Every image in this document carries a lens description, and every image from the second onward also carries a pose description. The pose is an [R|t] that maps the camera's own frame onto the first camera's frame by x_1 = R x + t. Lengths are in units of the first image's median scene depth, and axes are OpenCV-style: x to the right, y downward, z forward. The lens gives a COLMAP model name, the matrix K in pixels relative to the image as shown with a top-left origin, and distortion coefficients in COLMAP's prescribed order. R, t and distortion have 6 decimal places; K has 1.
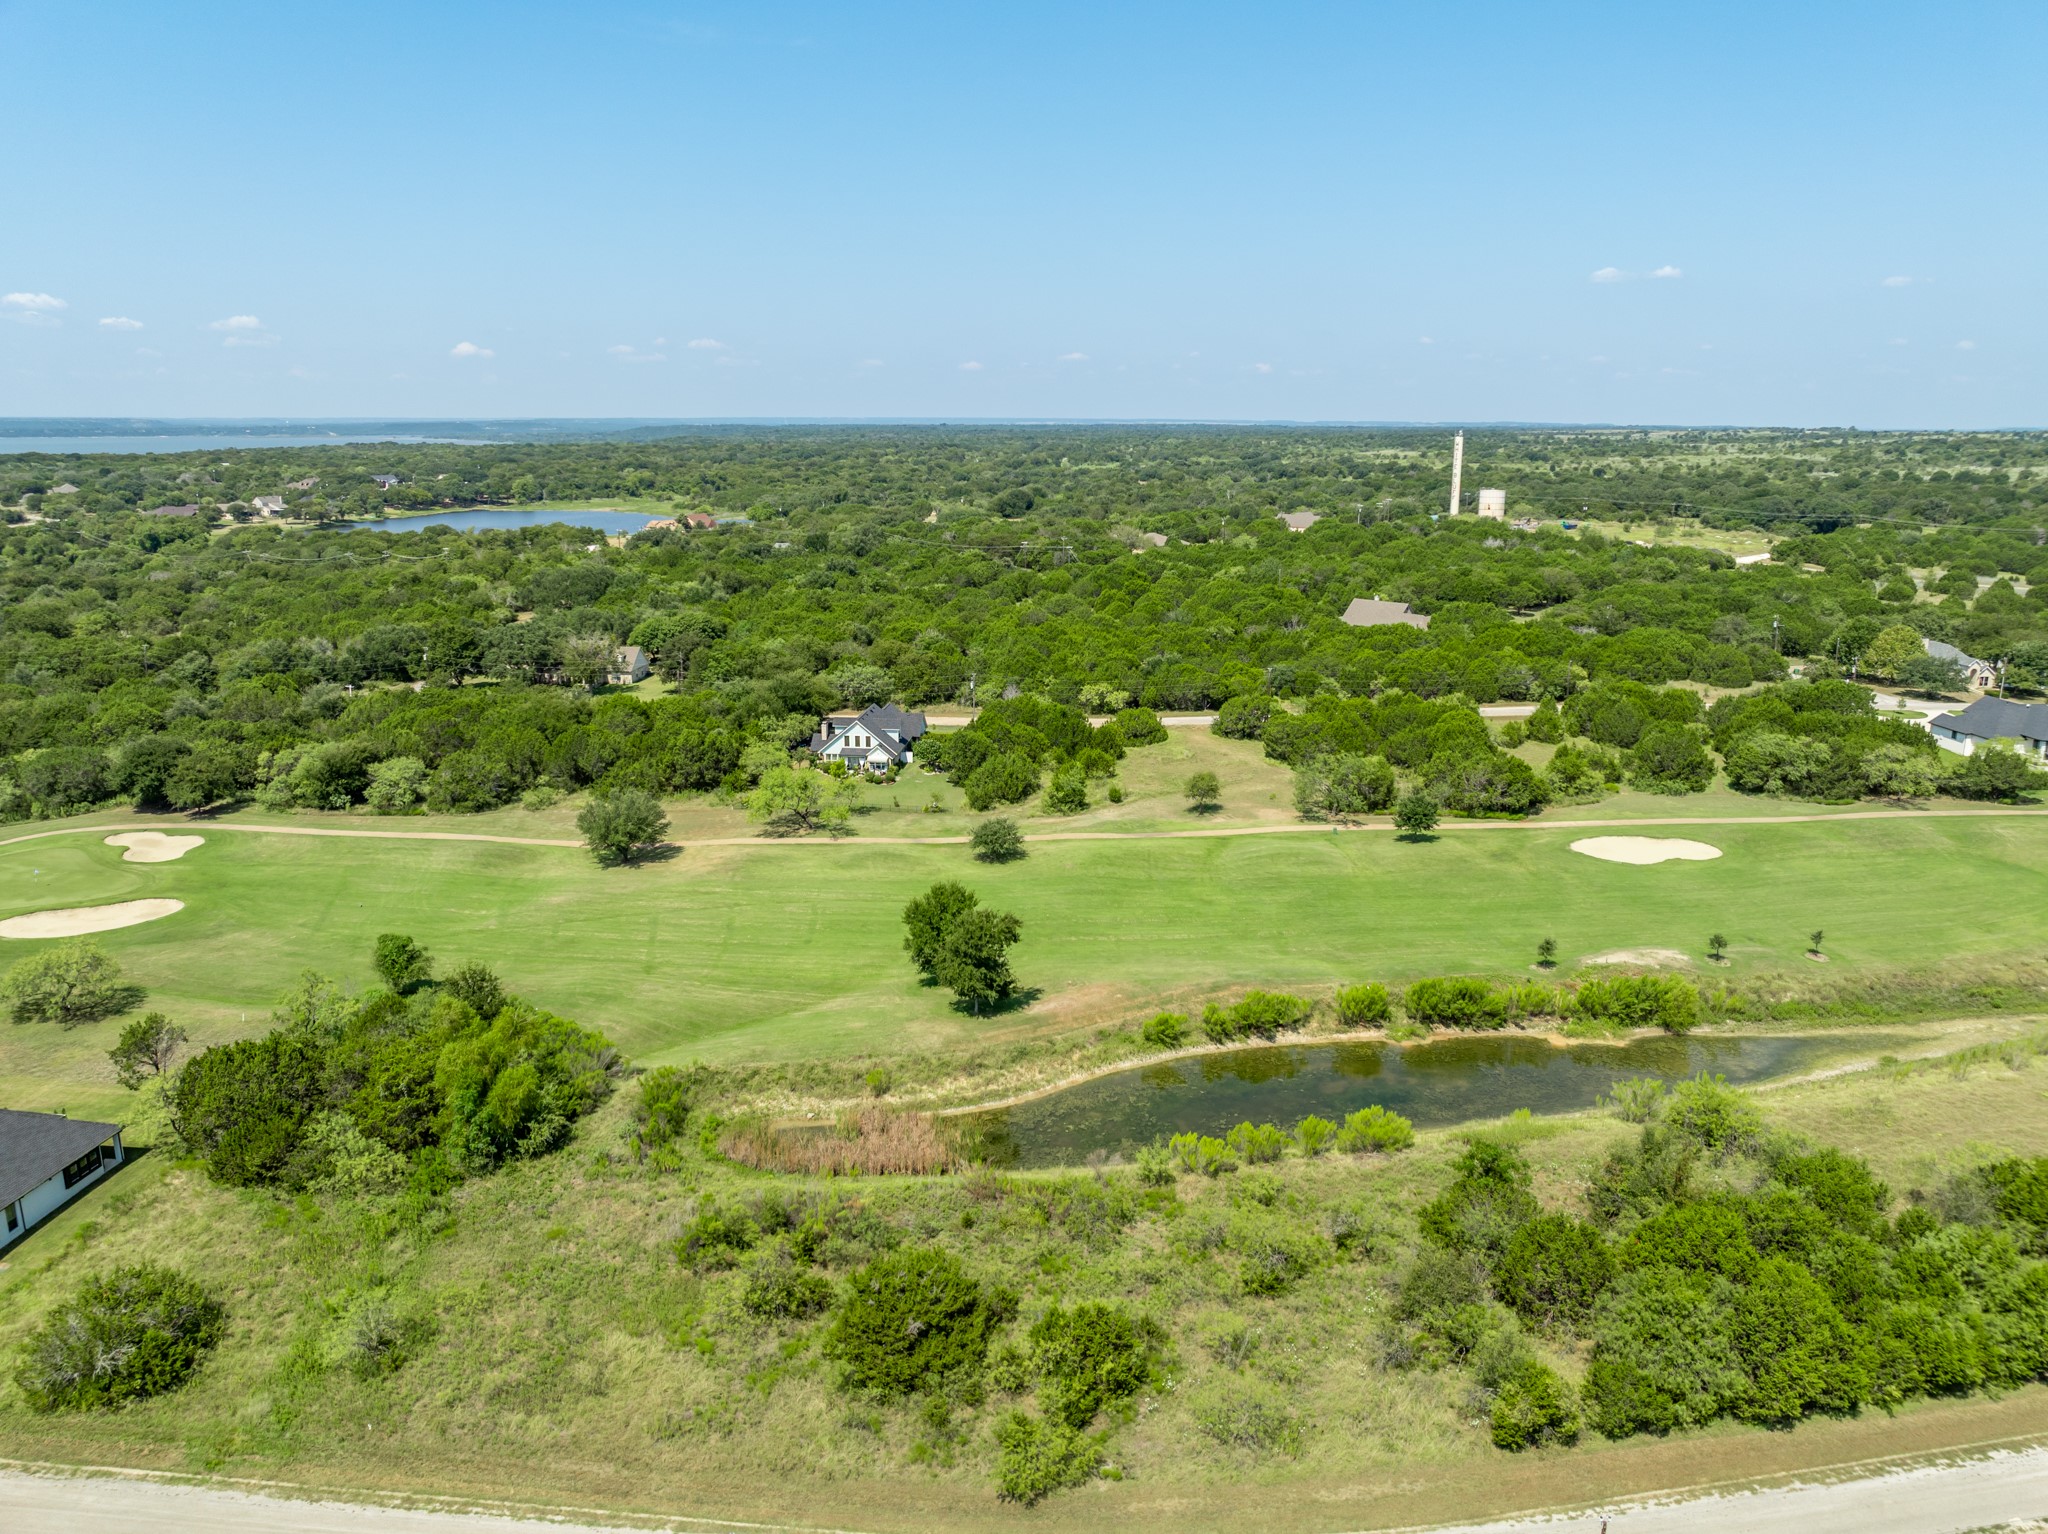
lens RADIAL K [[1432.4, 0, 1025.4], [0, 1432.4, 765.9], [0, 0, 1]] dist [-0.034680, 0.021634]
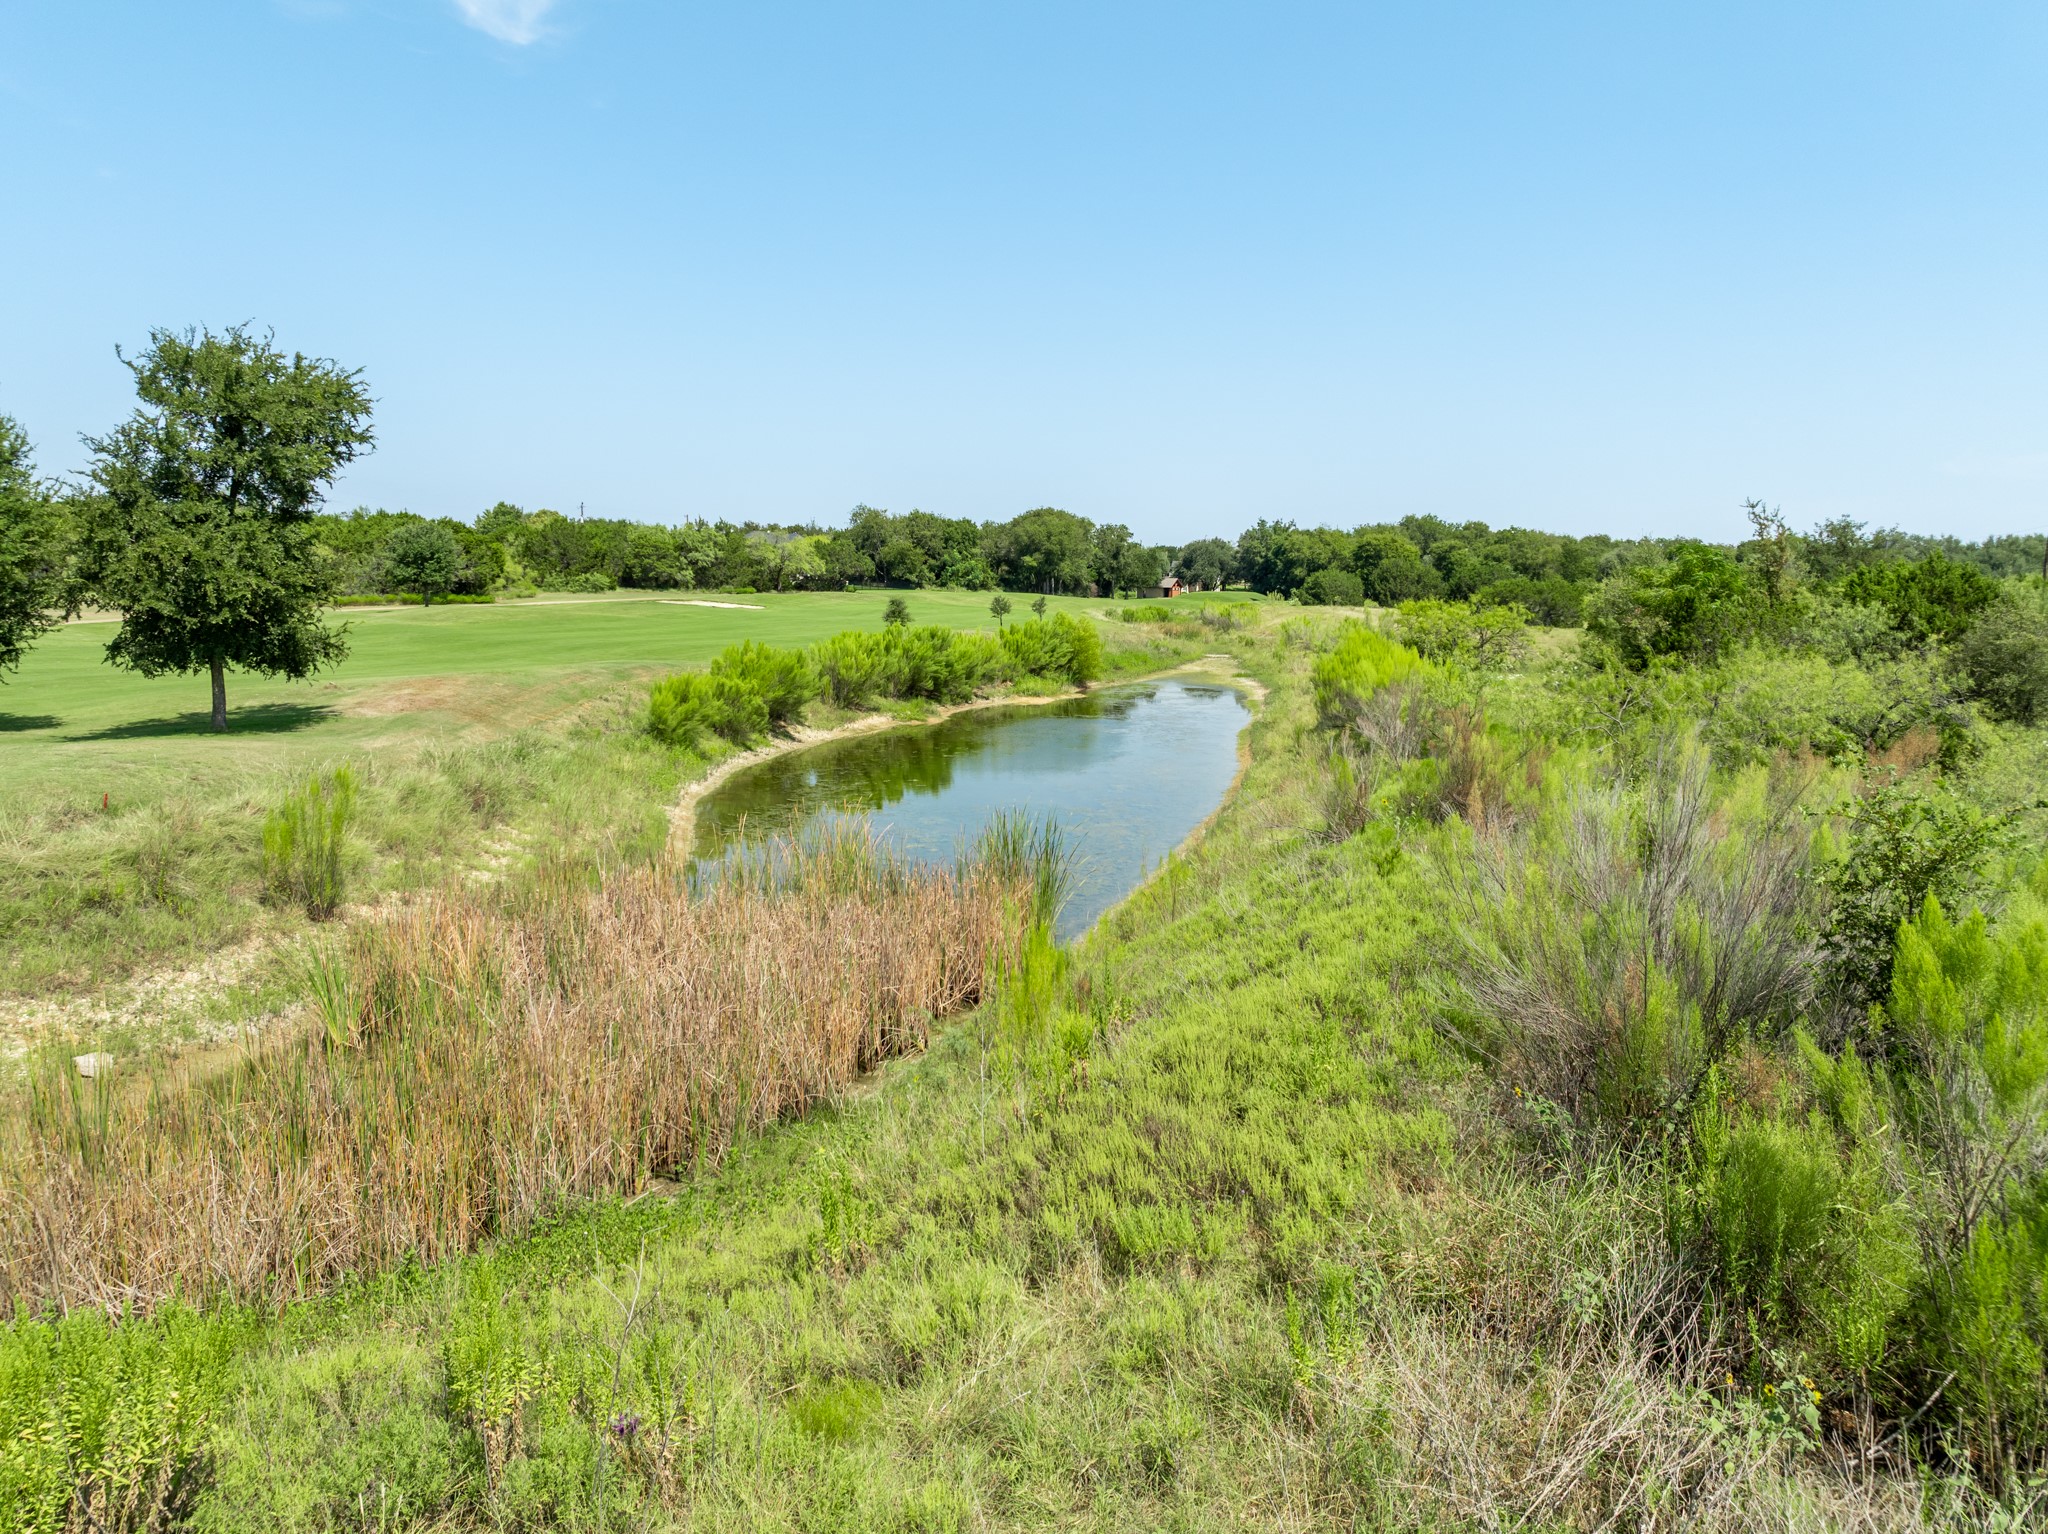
lens RADIAL K [[1446.1, 0, 1024.0], [0, 1446.1, 767.0], [0, 0, 1]] dist [-0.035335, 0.024715]
pose [[0.406897, -0.110881, 0.906719, -0.225765], [0.204915, 0.978388, 0.027688, 0.200985], [-0.890193, 0.174534, 0.420825, 0.727293]]
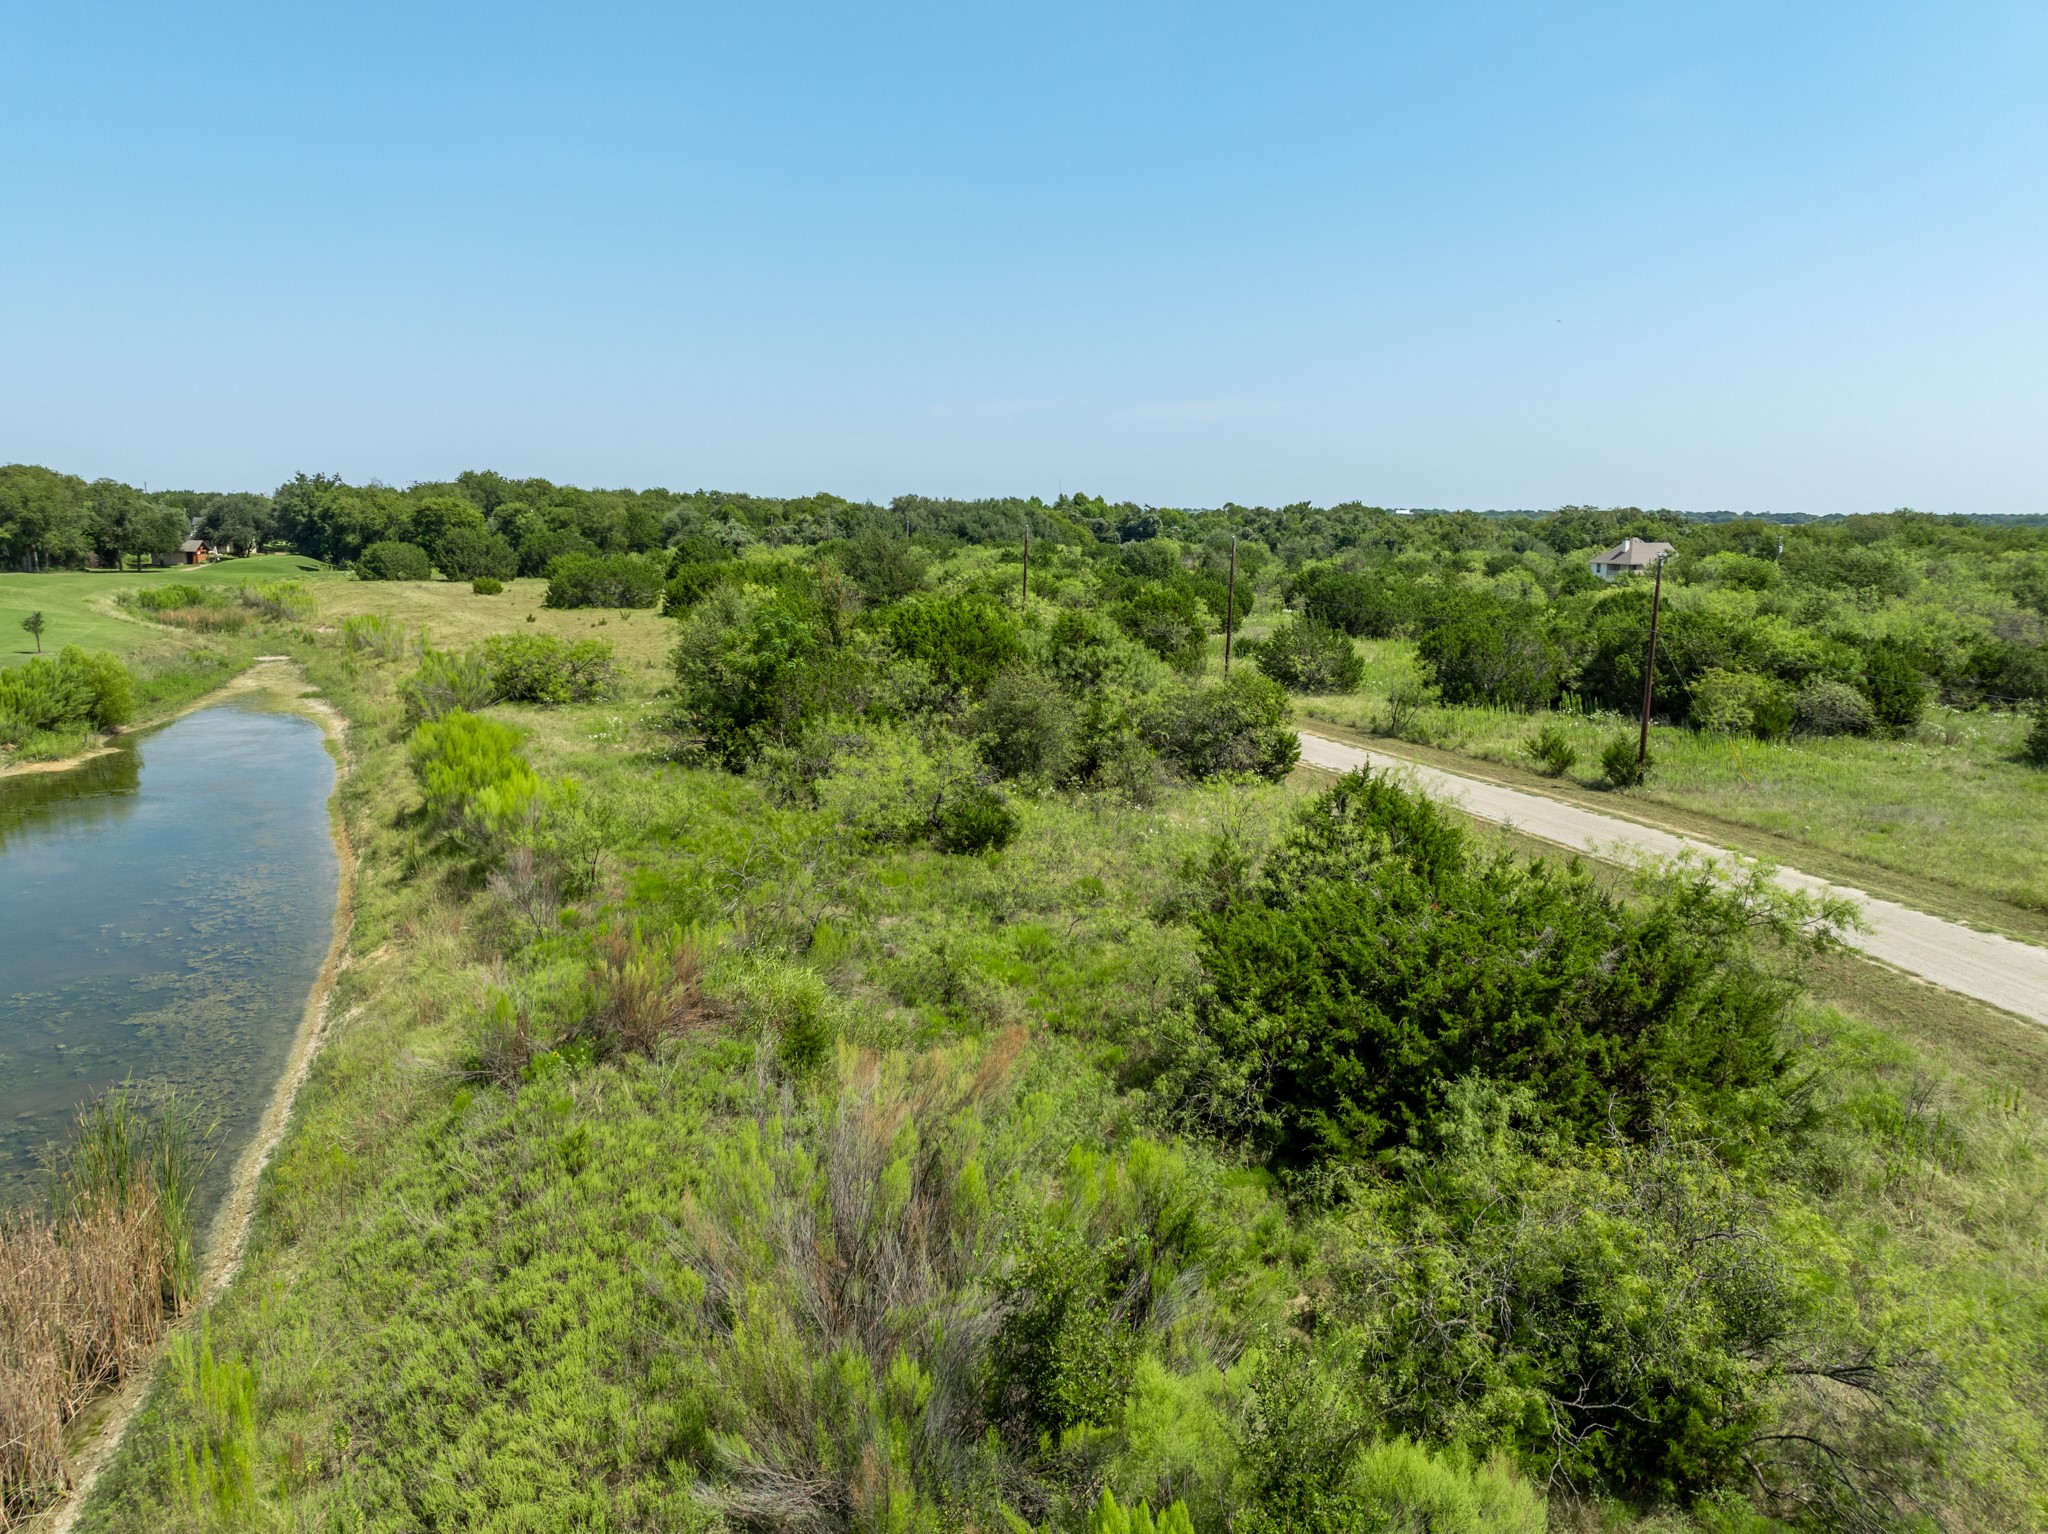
lens RADIAL K [[1446.1, 0, 1024.0], [0, 1446.1, 767.0], [0, 0, 1]] dist [-0.035335, 0.024715]
pose [[-0.203687, -0.165772, 0.964899, -0.226238], [0.223092, 0.951774, 0.210611, 0.158534], [-0.953279, 0.258160, -0.156882, 0.726224]]
